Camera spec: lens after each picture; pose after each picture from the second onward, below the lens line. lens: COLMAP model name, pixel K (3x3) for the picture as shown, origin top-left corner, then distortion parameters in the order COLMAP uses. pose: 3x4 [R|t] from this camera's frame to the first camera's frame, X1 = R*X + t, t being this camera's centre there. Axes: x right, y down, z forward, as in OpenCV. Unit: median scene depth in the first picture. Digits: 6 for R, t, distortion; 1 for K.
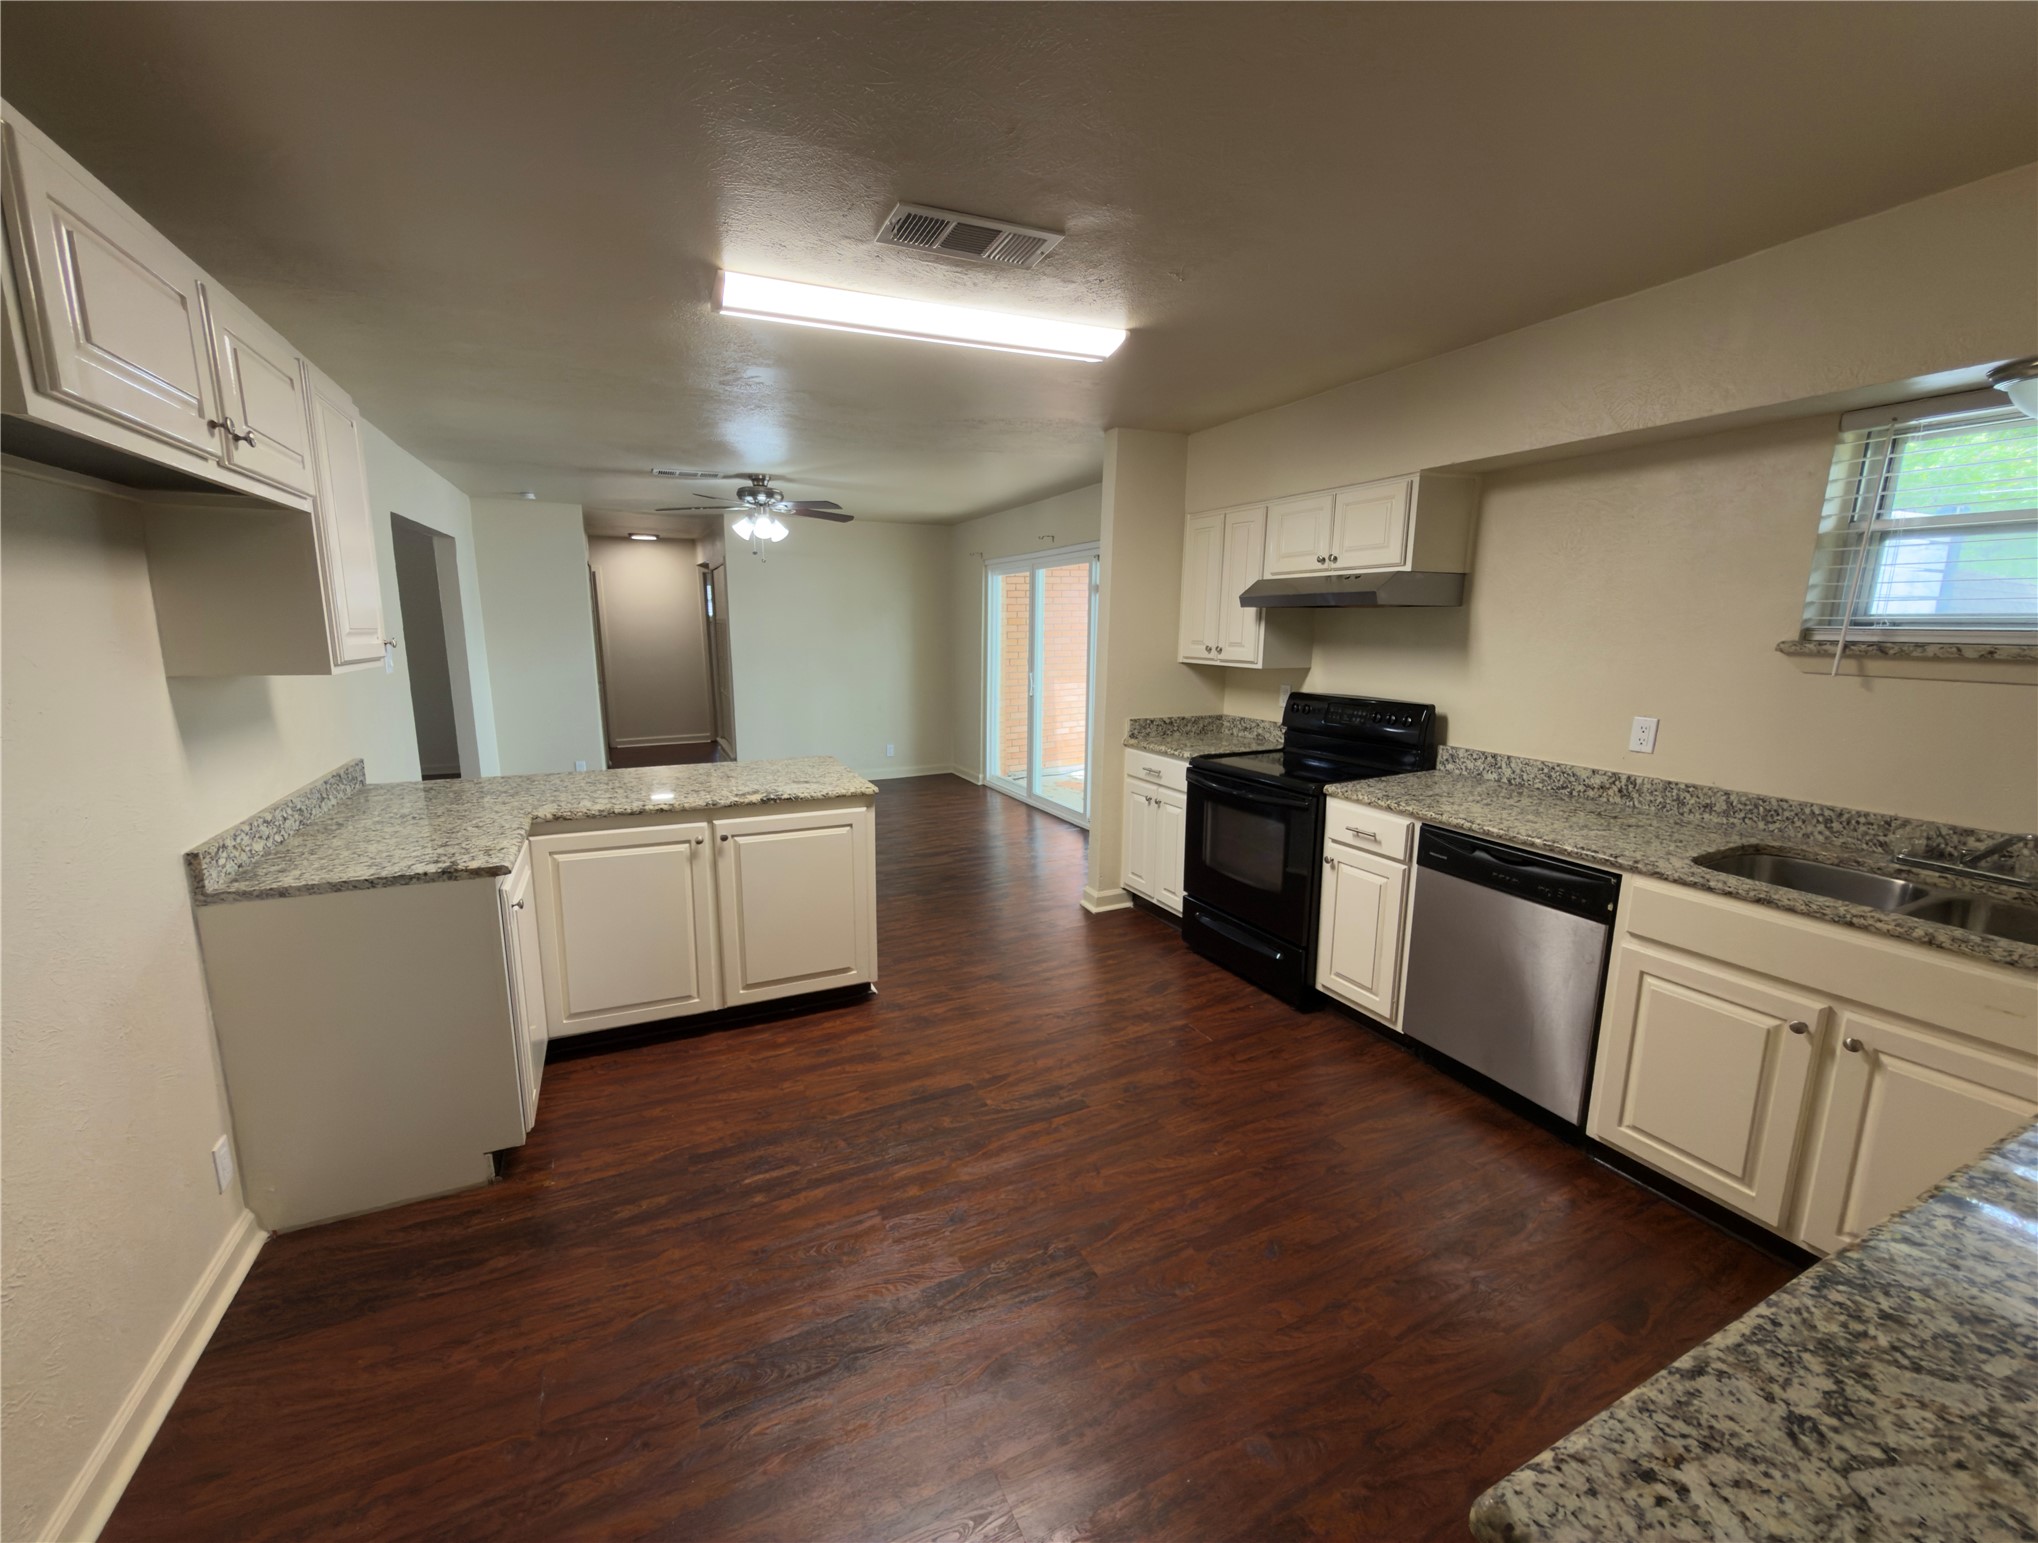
lens RADIAL K [[824.3, 0, 1015.1], [0, 824.3, 767.6], [0, 0, 1]] dist [0.001758, 0.000069]
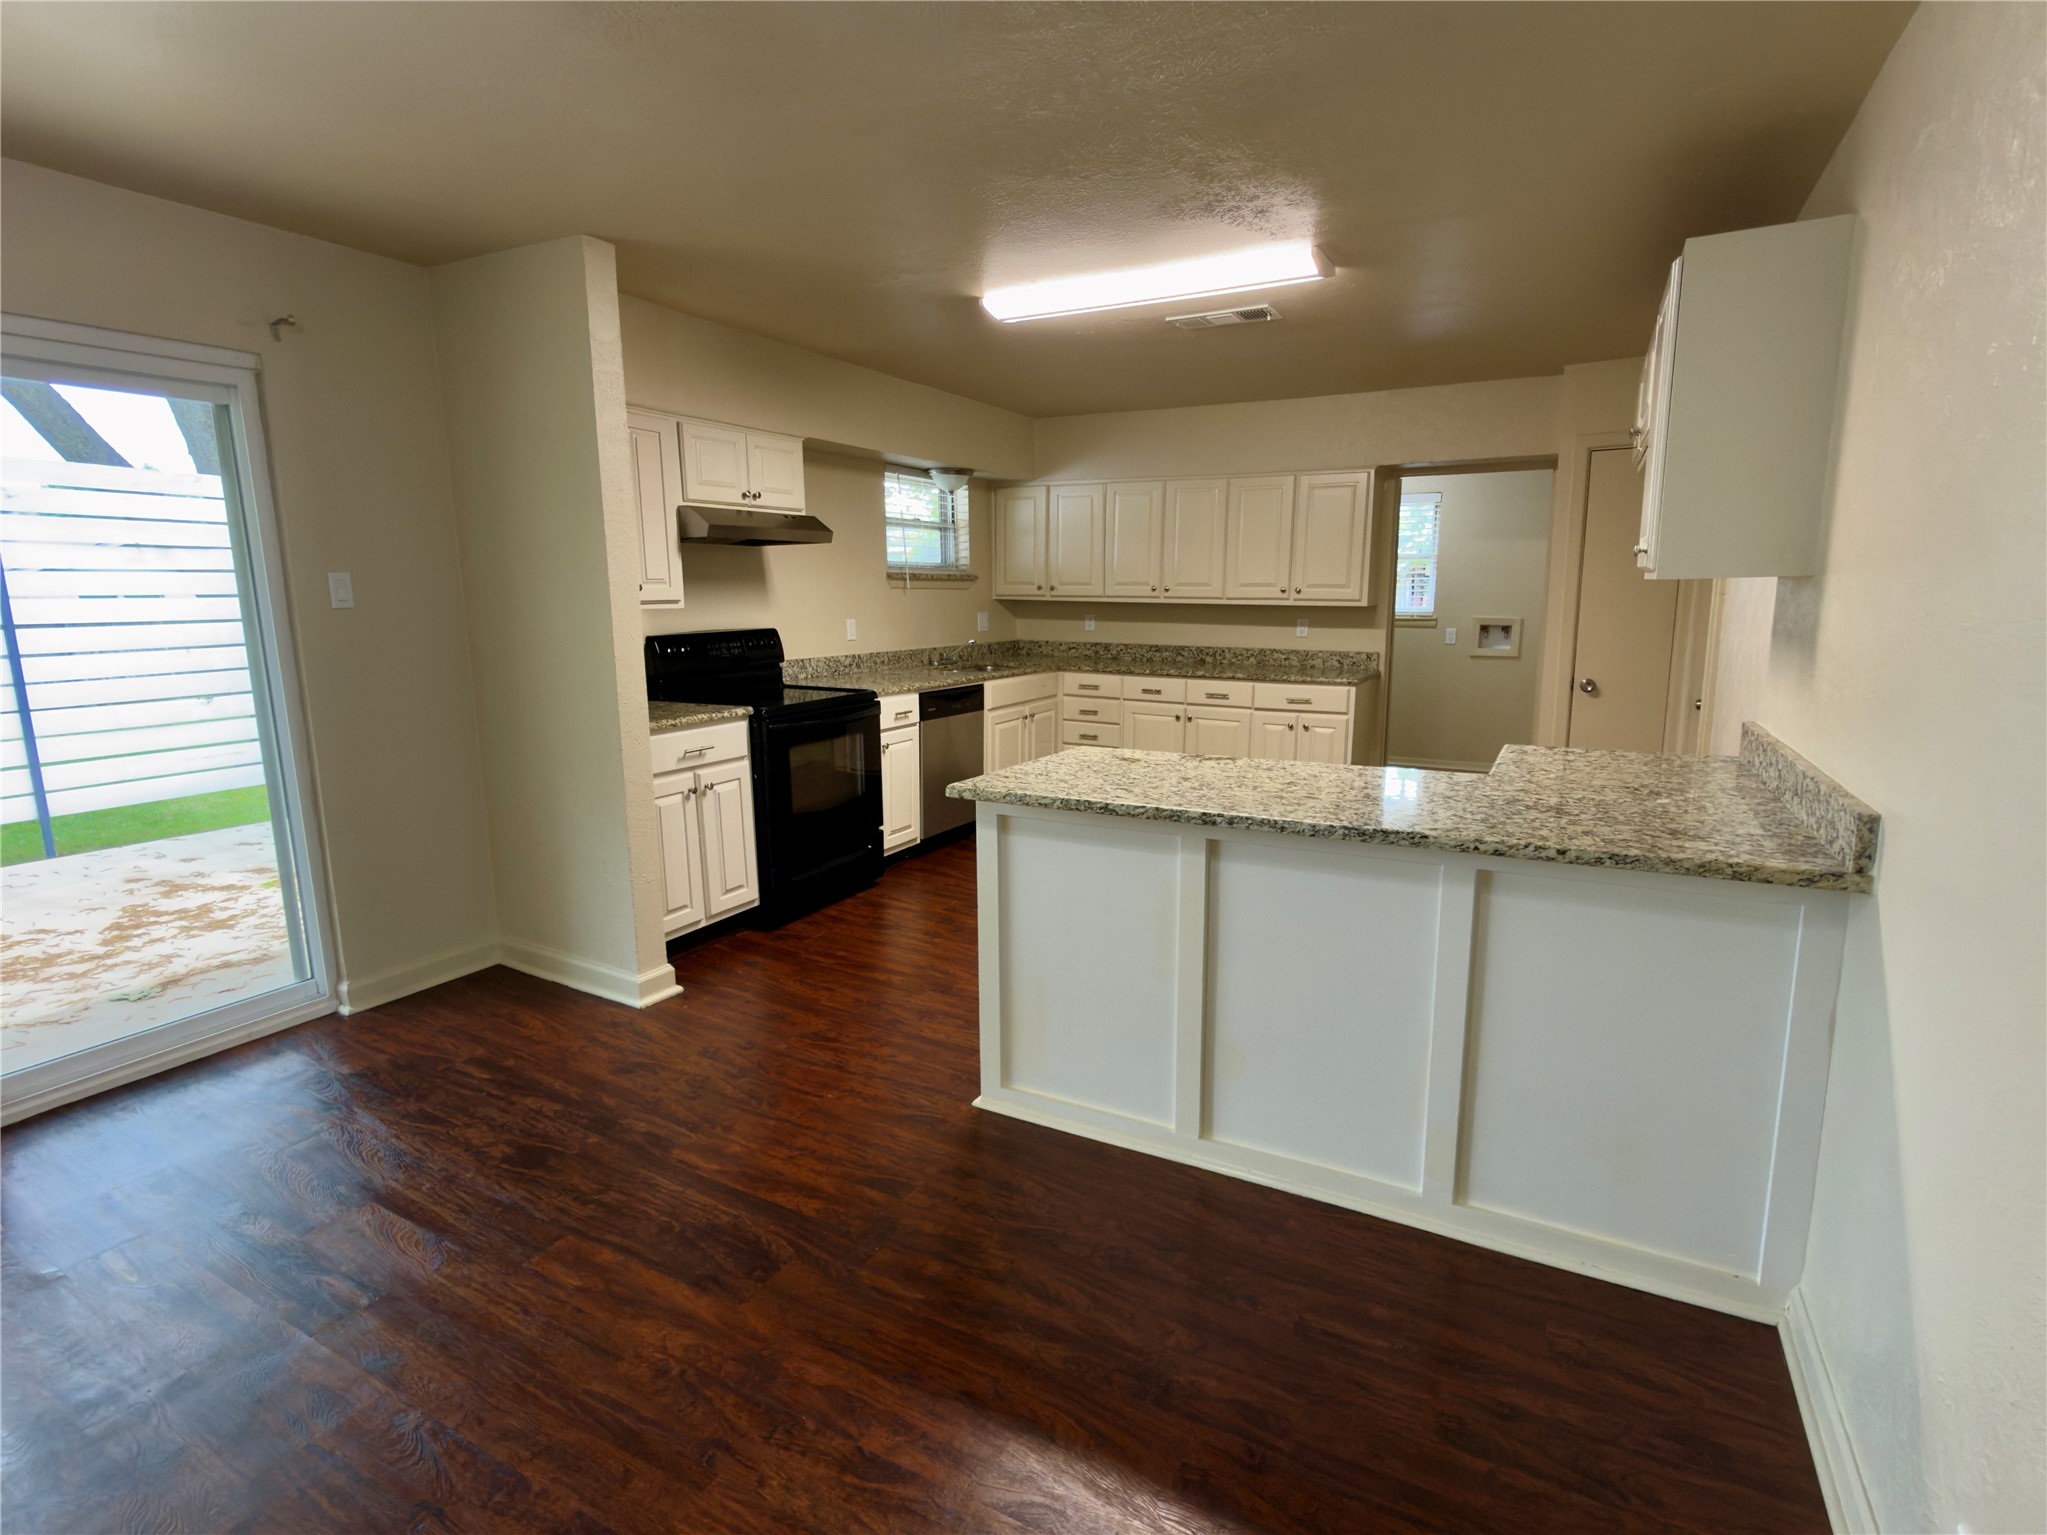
lens RADIAL K [[1013.5, 0, 1023.0], [0, 1013.5, 770.1], [0, 0, 1]] dist [0.000422, 0.000053]
pose [[-0.596063, -0.143832, 0.789950, -0.887532], [0.139930, 0.950162, 0.278588, -0.234083], [-0.790651, 0.276594, -0.546230, 1.535905]]
